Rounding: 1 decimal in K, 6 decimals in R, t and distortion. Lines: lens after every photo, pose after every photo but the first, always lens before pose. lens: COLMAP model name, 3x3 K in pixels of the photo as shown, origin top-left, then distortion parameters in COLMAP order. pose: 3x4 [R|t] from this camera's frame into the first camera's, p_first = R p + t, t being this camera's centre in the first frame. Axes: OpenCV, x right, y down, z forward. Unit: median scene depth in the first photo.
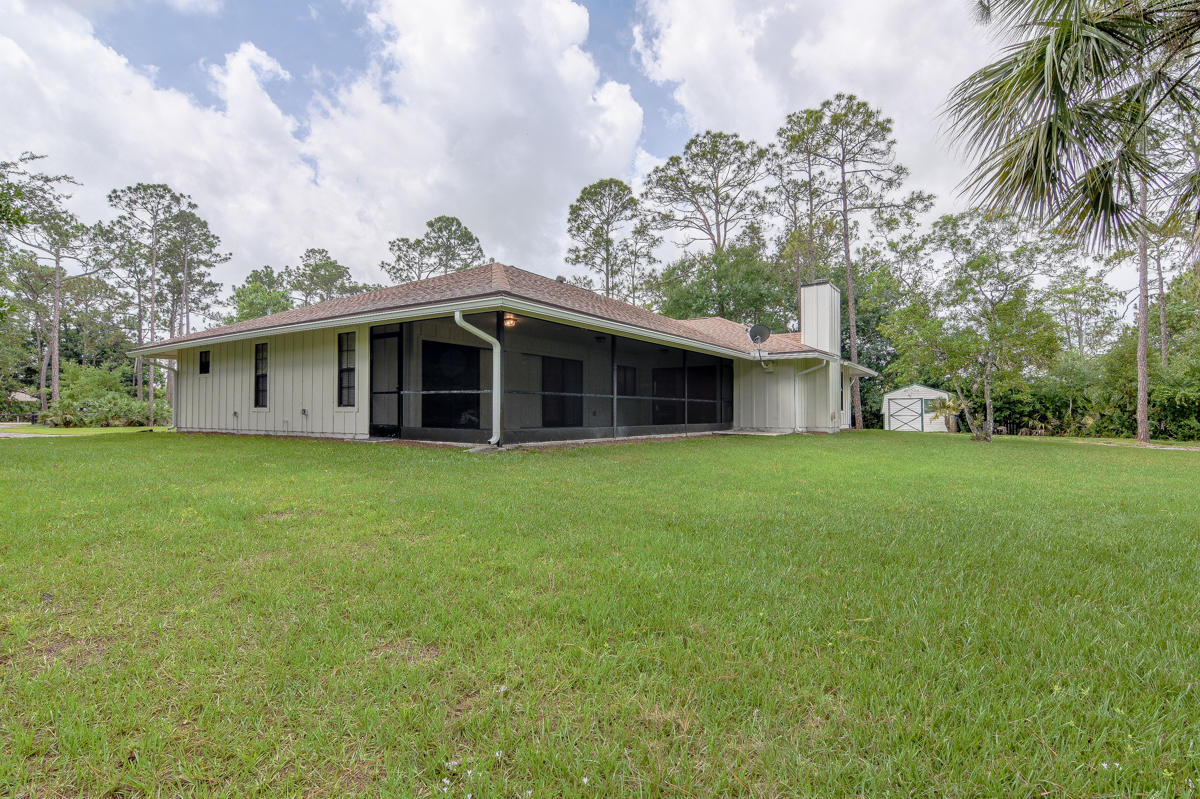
lens RADIAL K [[583.8, 0, 602.0], [0, 583.8, 399.1], [0, 0, 1]] dist [0.004126, -0.007065]
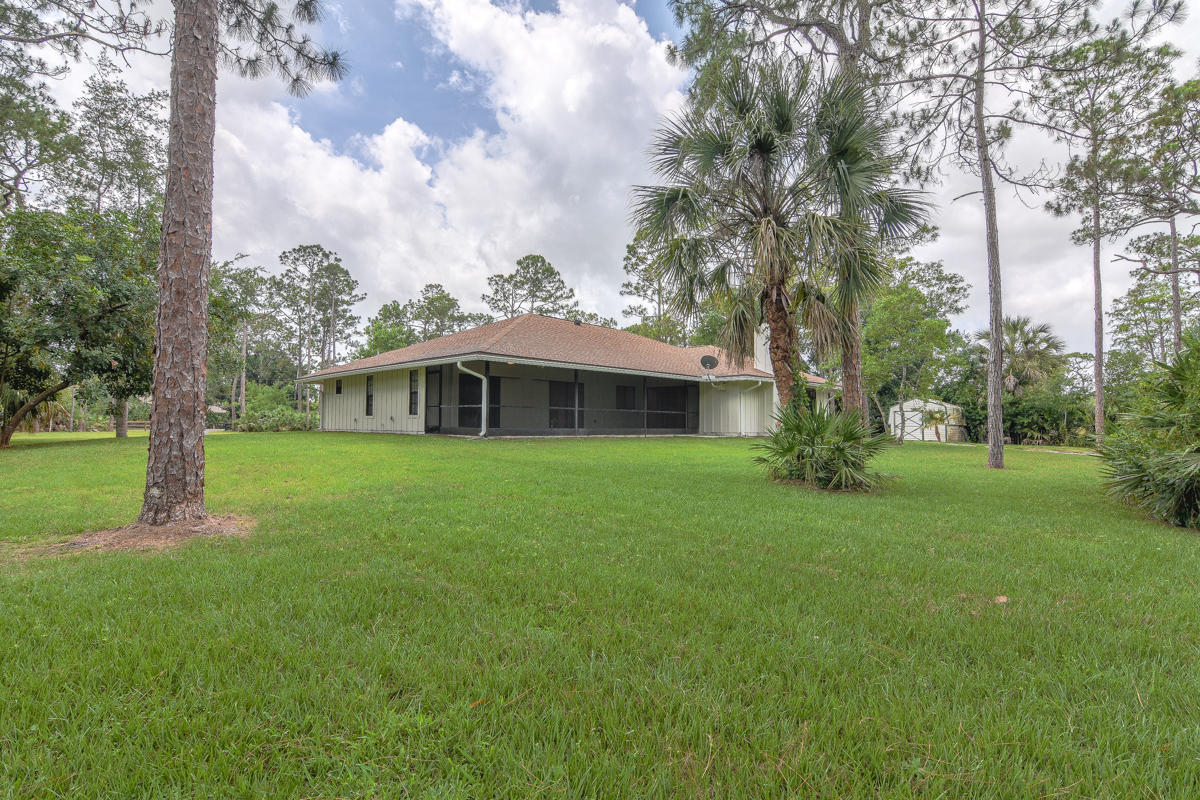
lens RADIAL K [[583.8, 0, 600.9], [0, 583.8, 403.1], [0, 0, 1]] dist [0.004126, -0.007065]
pose [[0.981554, -0.001863, -0.191175, 0.091811], [-0.000949, 0.999893, -0.014620, 0.000680], [0.191182, 0.014531, 0.981447, -0.119508]]
